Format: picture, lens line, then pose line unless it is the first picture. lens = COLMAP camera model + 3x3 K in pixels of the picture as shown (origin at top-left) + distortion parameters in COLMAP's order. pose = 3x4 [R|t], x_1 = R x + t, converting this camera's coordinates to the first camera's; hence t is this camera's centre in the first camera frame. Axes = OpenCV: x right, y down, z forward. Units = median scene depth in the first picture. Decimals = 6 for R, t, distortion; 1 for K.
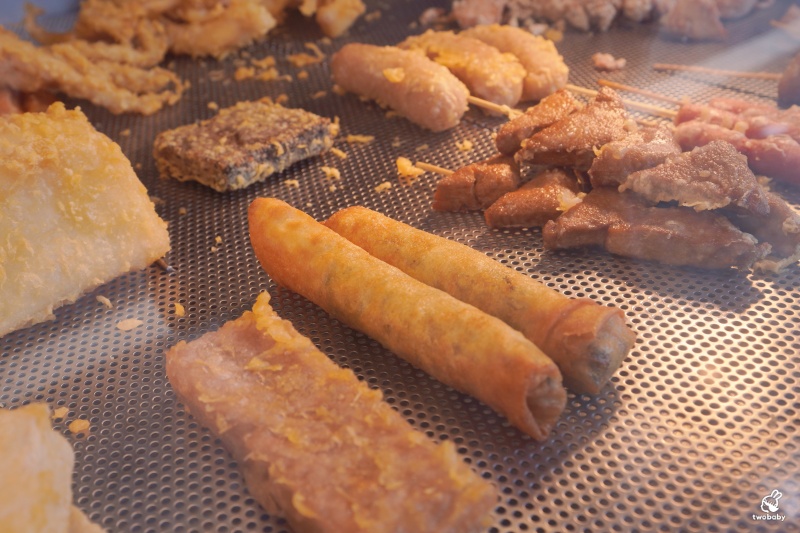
lens RADIAL K [[964.9, 0, 400.4], [0, 964.9, 267.3], [0, 0, 1]] dist [-0.021004, 0.000000]
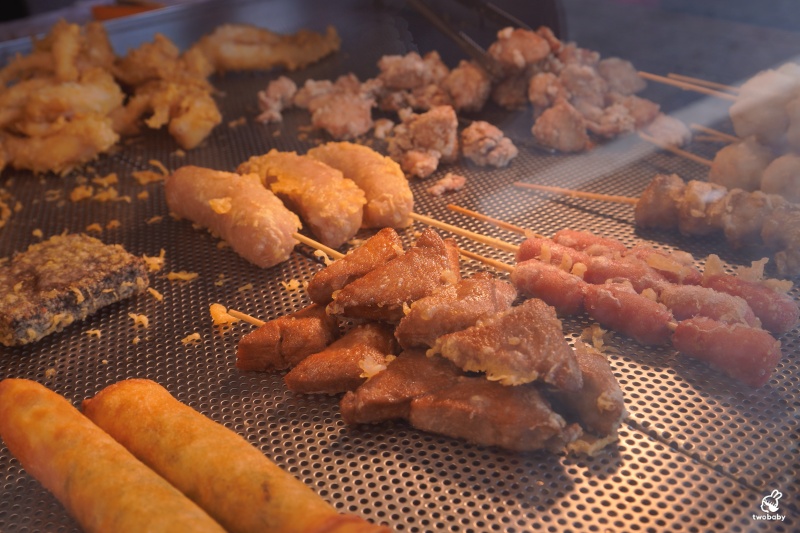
lens RADIAL K [[964.9, 0, 399.8], [0, 964.9, 266.0], [0, 0, 1]] dist [-0.021004, 0.000000]
pose [[0.998960, -0.013178, 0.043647, 0.141252], [0.015892, 0.997922, -0.062441, -0.092892], [-0.042733, 0.063069, 0.997094, 0.085966]]
